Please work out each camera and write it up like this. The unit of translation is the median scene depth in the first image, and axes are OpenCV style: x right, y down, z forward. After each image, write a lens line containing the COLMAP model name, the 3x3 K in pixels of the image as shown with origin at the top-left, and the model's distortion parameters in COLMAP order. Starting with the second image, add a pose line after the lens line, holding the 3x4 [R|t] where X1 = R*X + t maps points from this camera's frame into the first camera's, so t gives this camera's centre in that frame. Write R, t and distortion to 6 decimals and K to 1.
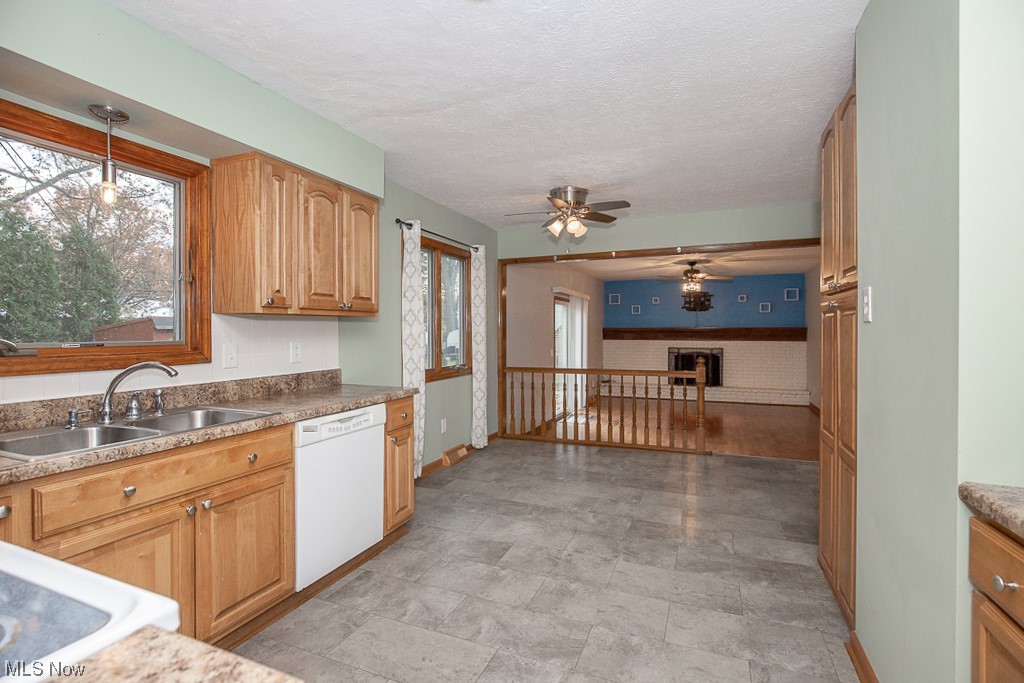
lens RADIAL K [[472.7, 0, 512.5], [0, 472.7, 333.5], [0, 0, 1]] dist [-0.017305, 0.006349]
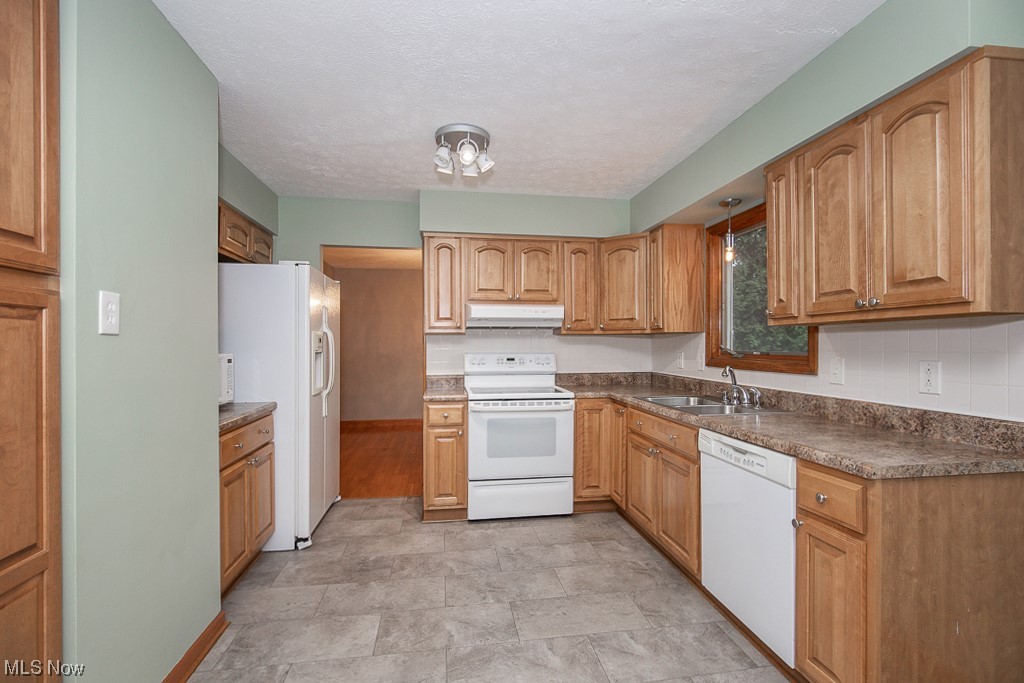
lens RADIAL K [[472.7, 0, 515.2], [0, 472.7, 343.3], [0, 0, 1]] dist [-0.017305, 0.006349]
pose [[-0.854638, 0.001284, -0.519223, 0.171778], [0.000292, 0.999998, 0.001992, -0.003396], [0.519225, 0.001551, -0.854636, 0.614089]]
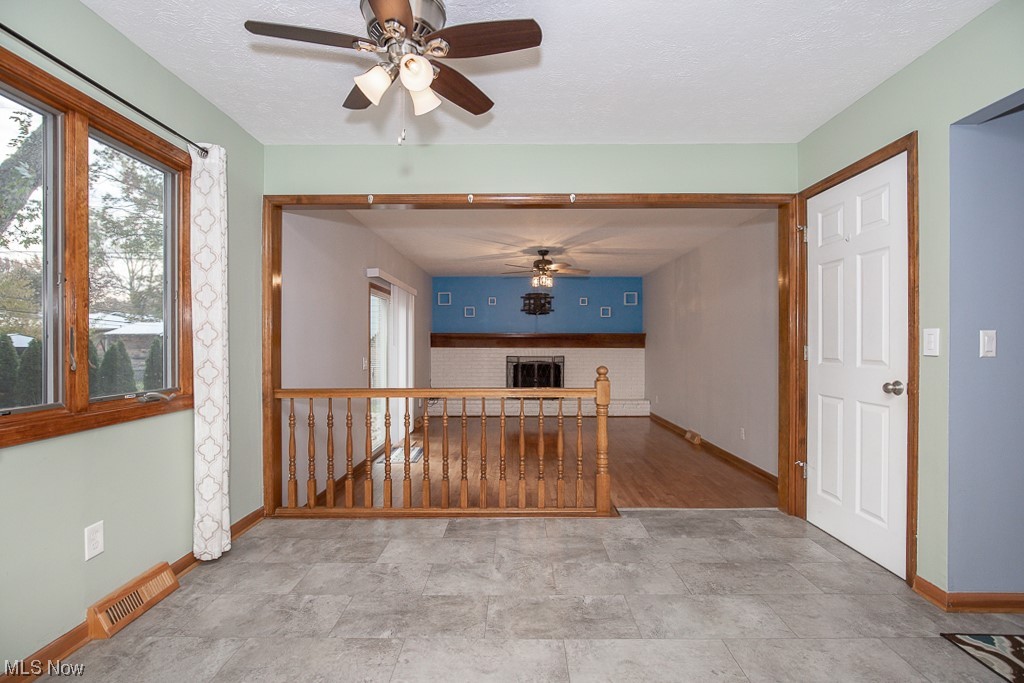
lens RADIAL K [[472.7, 0, 516.2], [0, 472.7, 339.0], [0, 0, 1]] dist [-0.017305, 0.006349]
pose [[0.924369, 0.003994, 0.381479, 0.031212], [0.000897, 0.999920, -0.012643, 0.017721], [-0.381499, 0.012028, 0.924291, 0.361068]]
